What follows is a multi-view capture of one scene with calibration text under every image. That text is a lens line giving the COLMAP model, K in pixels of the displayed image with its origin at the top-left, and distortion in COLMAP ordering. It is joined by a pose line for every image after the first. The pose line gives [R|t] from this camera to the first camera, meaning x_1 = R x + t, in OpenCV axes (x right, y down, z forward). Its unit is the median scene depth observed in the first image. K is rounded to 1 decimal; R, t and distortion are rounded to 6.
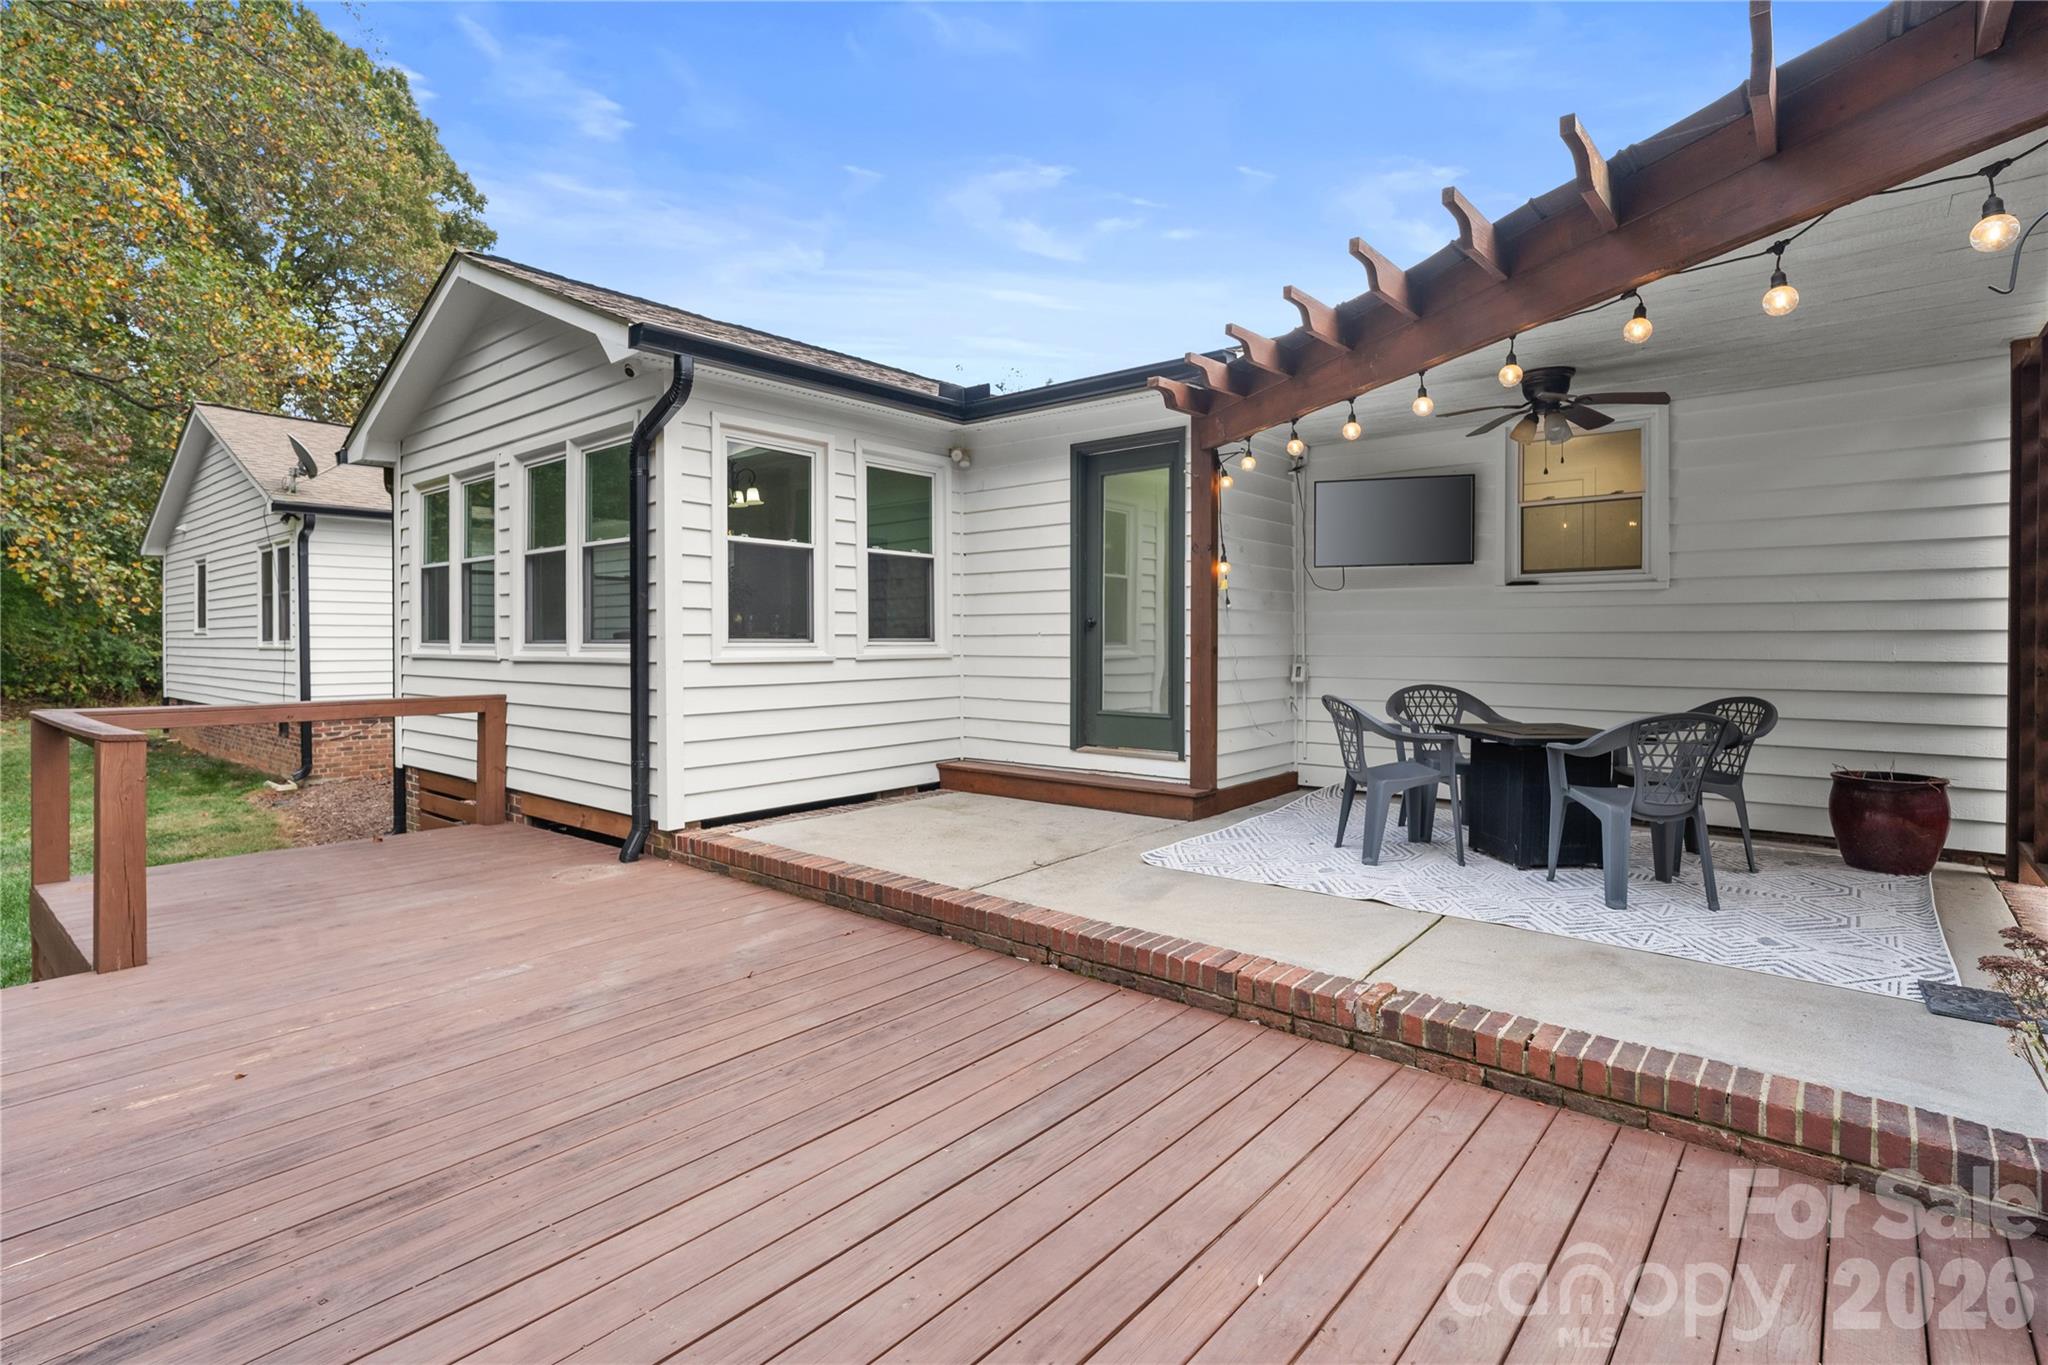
lens RADIAL K [[988.2, 0, 1010.6], [0, 988.2, 675.1], [0, 0, 1]] dist [-0.018253, 0.005967]
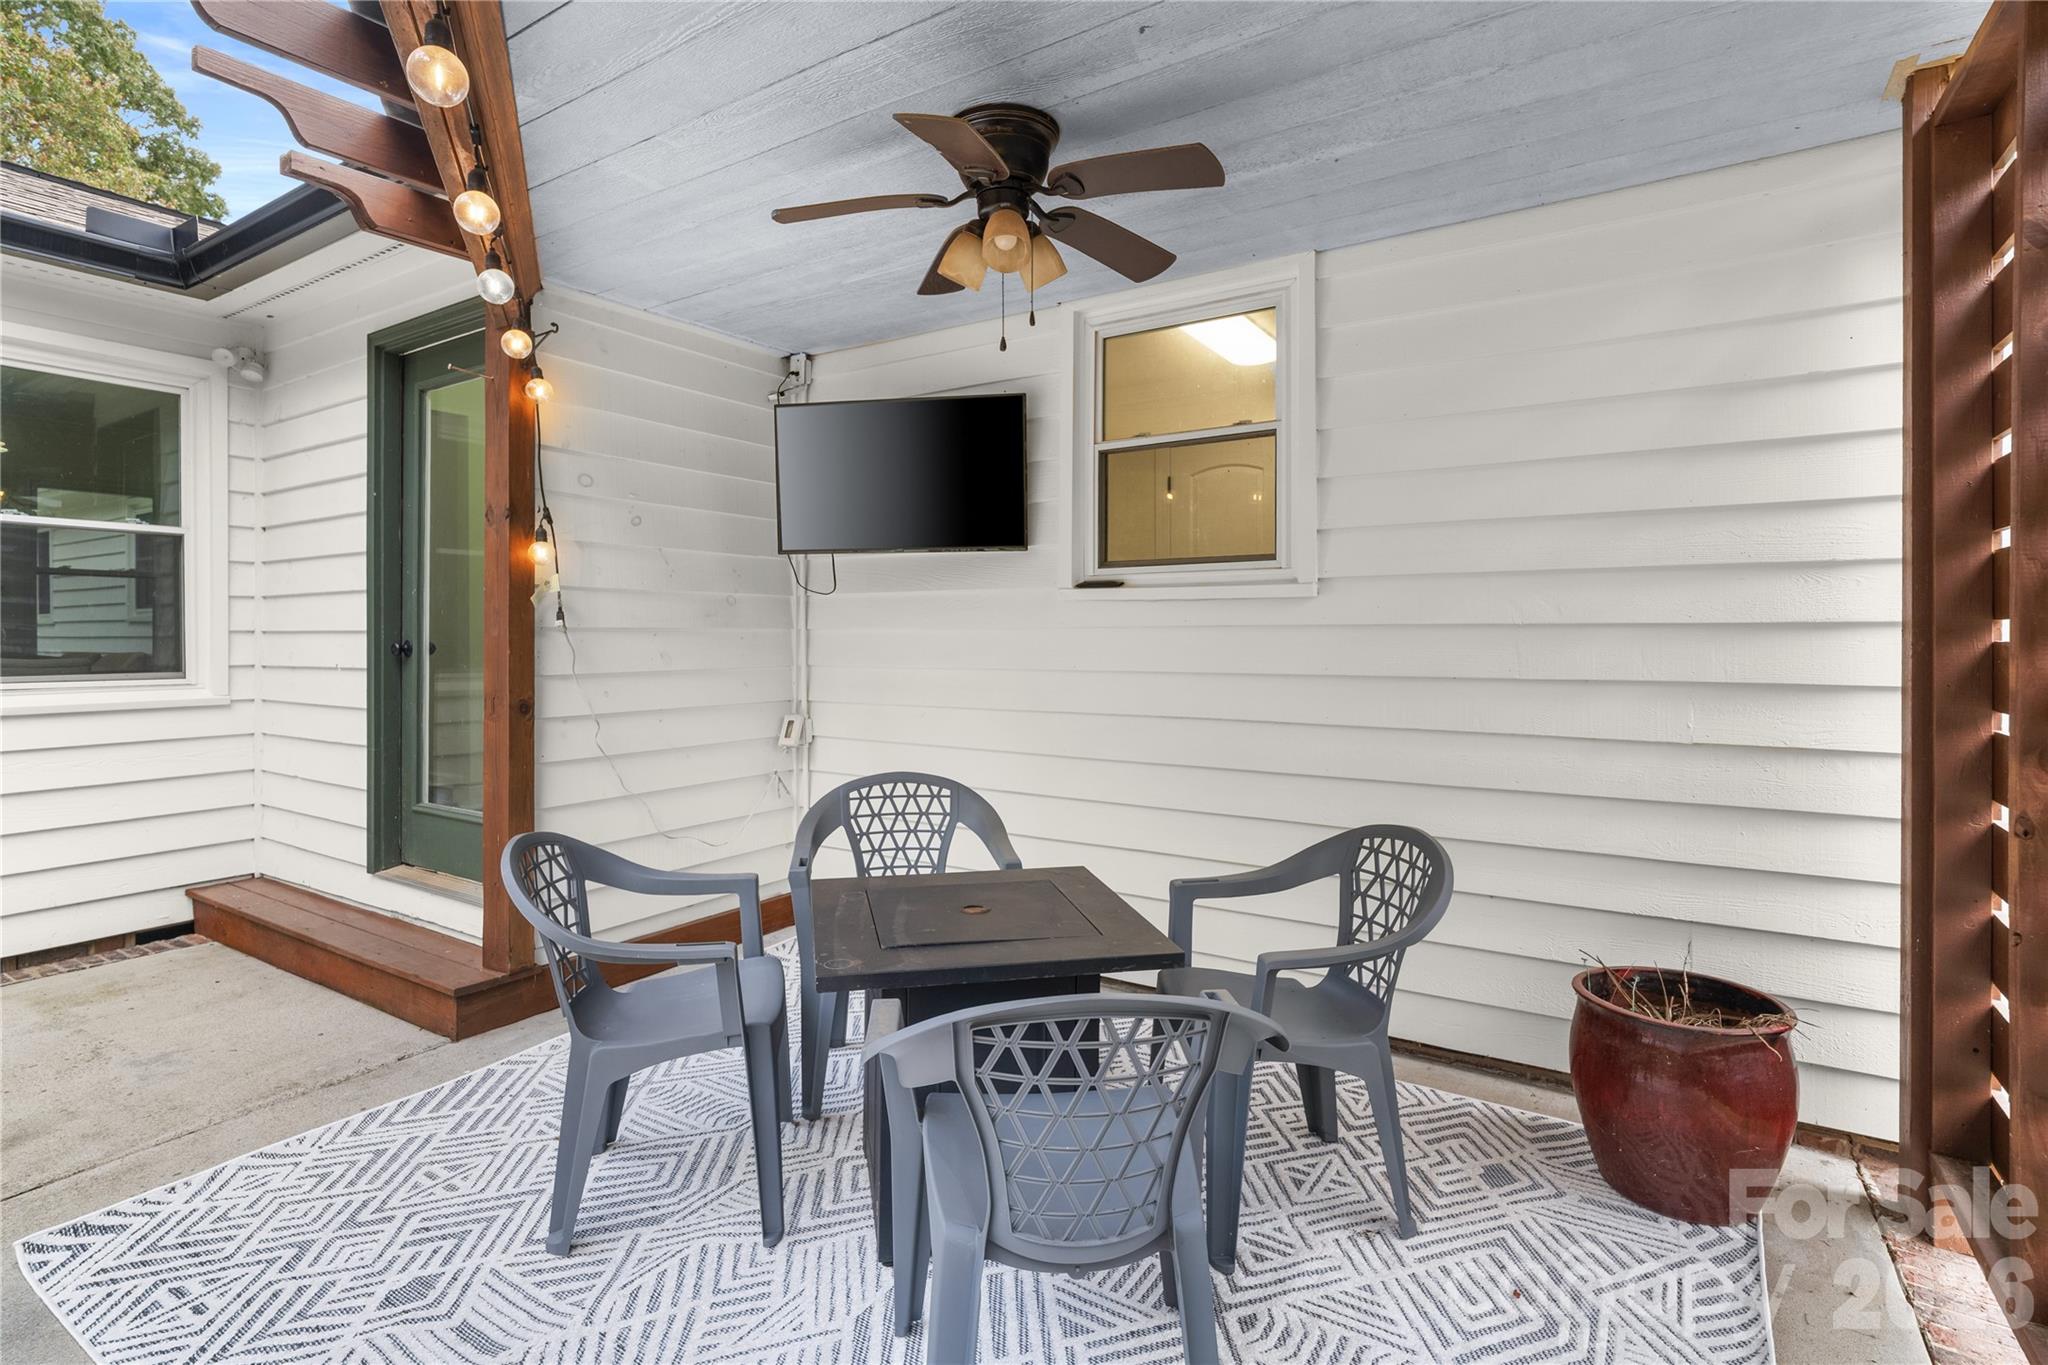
lens RADIAL K [[988.2, 0, 1029.2], [0, 988.2, 664.8], [0, 0, 1]] dist [-0.018253, 0.005967]
pose [[0.990959, -0.002369, 0.134144, 0.399106], [0.003401, 0.999966, -0.007466, -0.042170], [-0.134122, 0.007854, 0.990934, 0.434921]]
